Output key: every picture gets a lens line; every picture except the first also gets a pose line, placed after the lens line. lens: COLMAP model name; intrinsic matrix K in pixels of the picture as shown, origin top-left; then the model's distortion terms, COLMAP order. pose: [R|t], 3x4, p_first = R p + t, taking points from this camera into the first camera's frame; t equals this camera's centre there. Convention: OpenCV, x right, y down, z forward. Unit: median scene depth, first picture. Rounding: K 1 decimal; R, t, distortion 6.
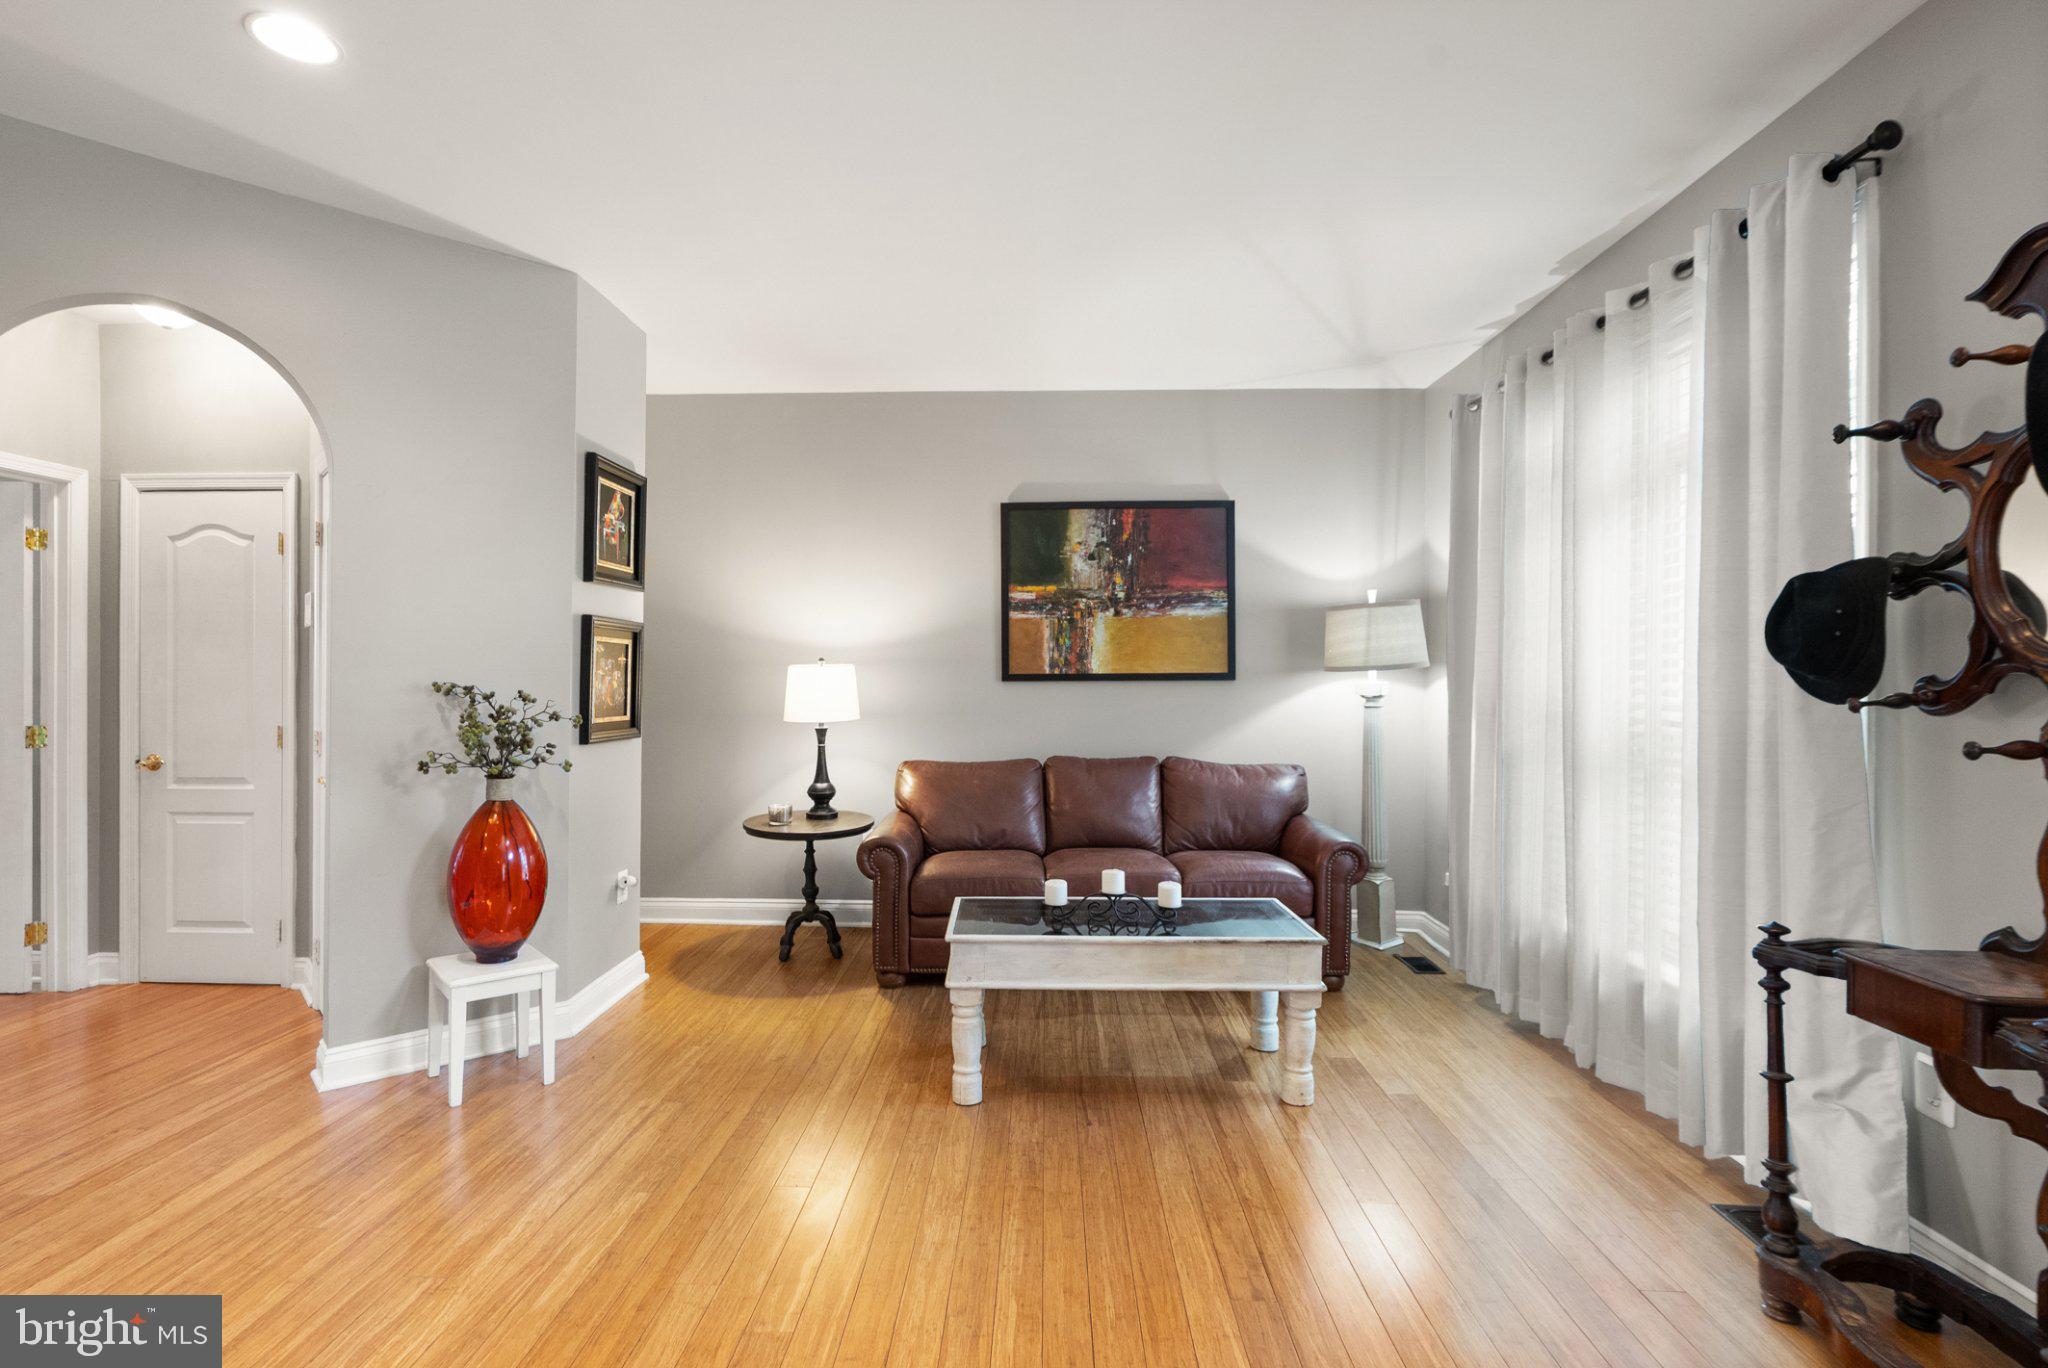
lens RADIAL K [[968.2, 0, 1014.2], [0, 968.2, 673.9], [0, 0, 1]] dist [-0.000822, 0.001008]
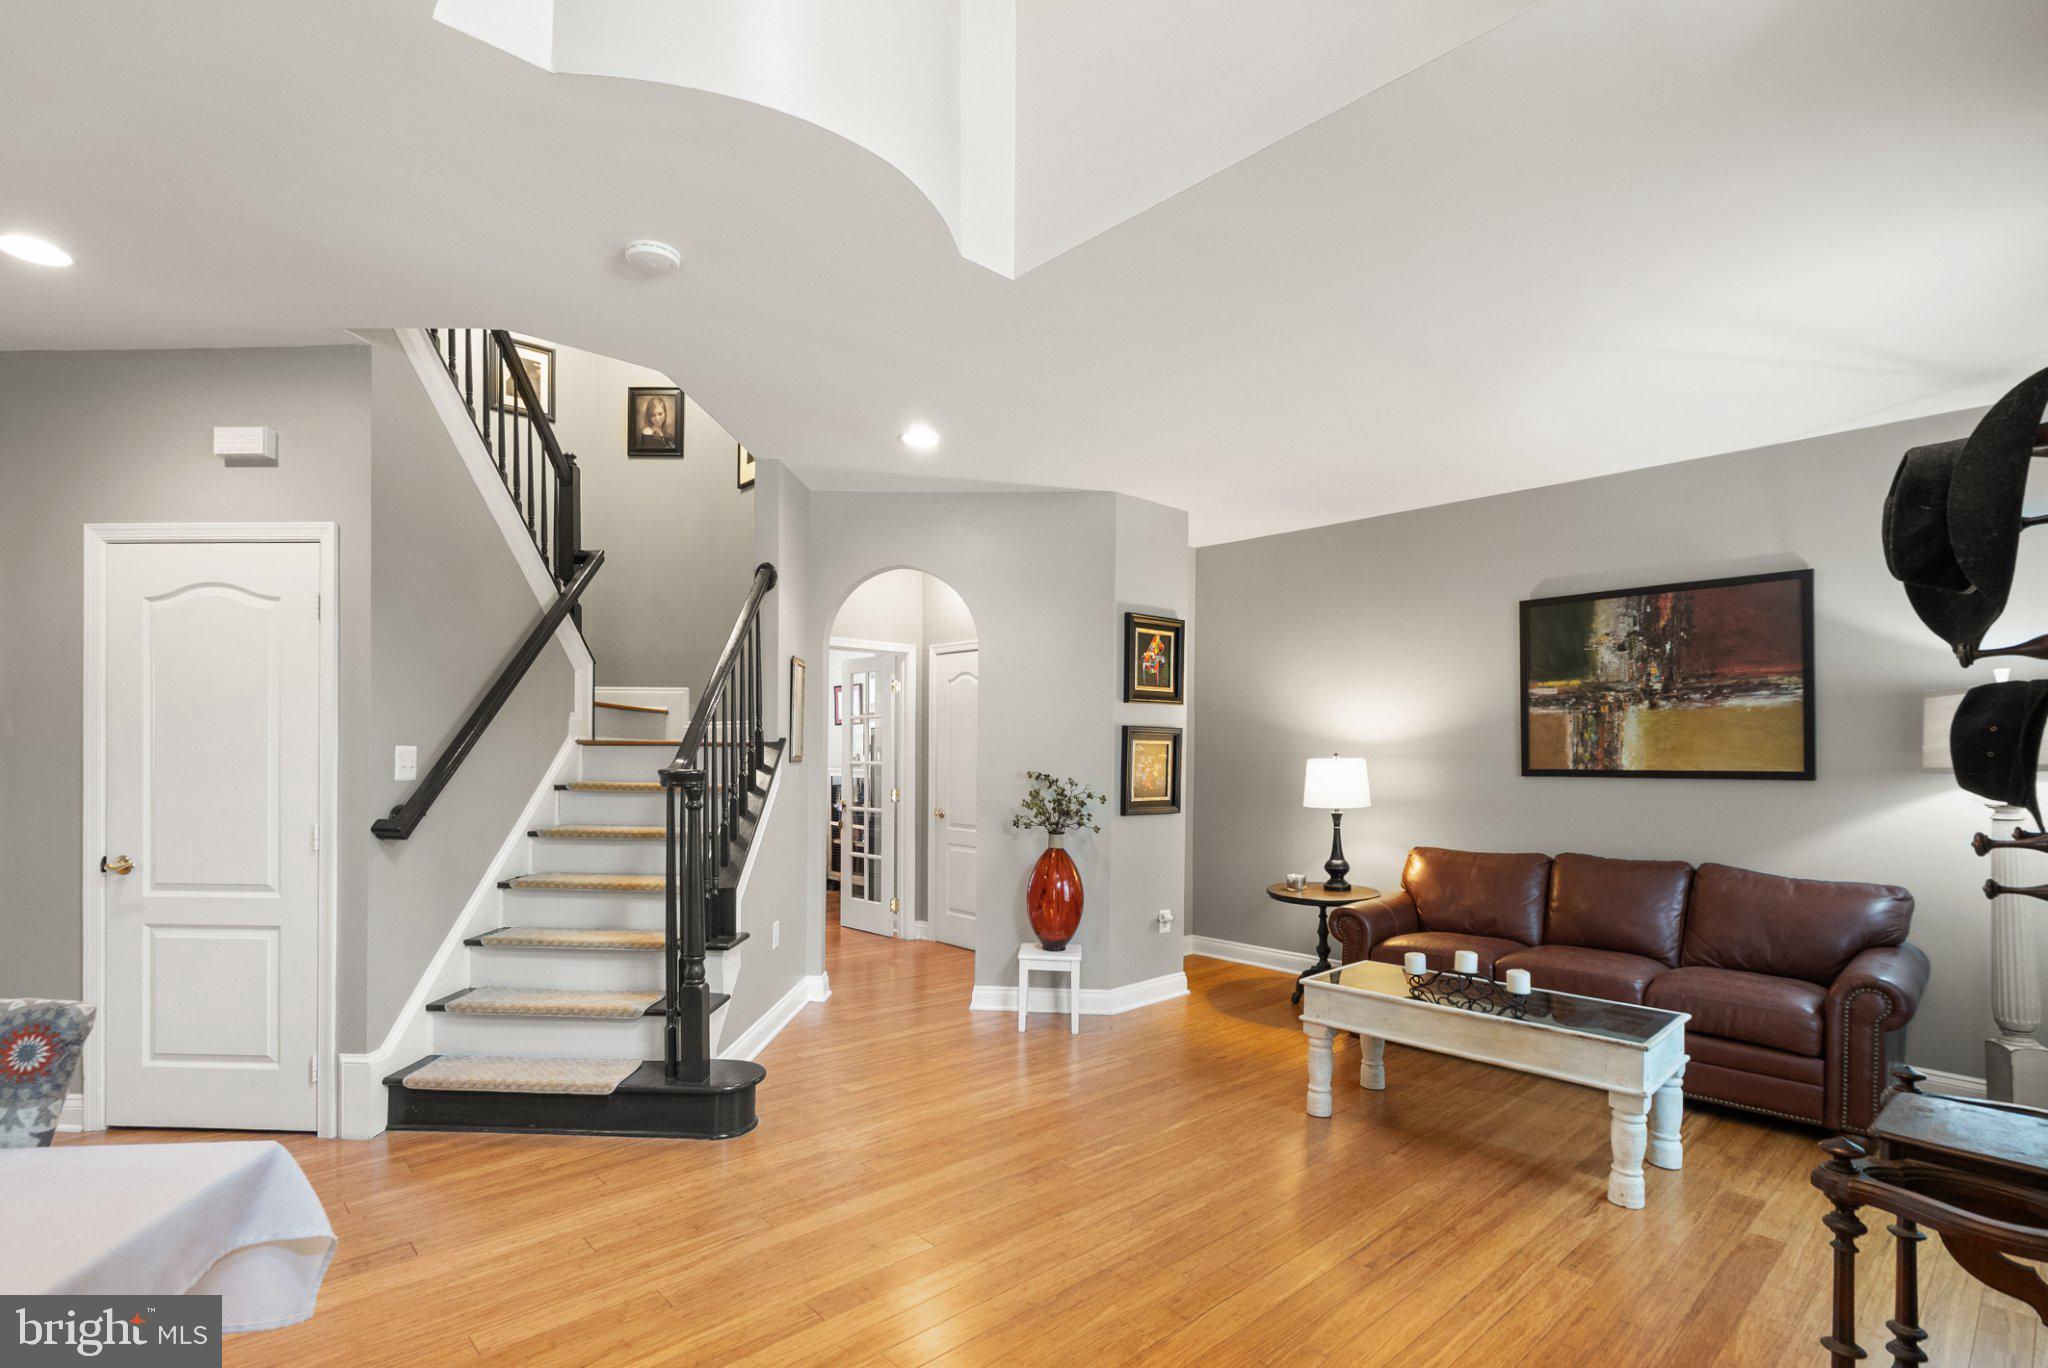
lens RADIAL K [[983.1, 0, 1017.9], [0, 983.1, 752.8], [0, 0, 1]] dist [0.001349, 0.000506]
pose [[0.706320, 0.004391, -0.707879, 0.374121], [-0.004648, 0.999988, 0.001565, -0.017310], [0.707877, 0.002185, 0.706332, -0.113327]]
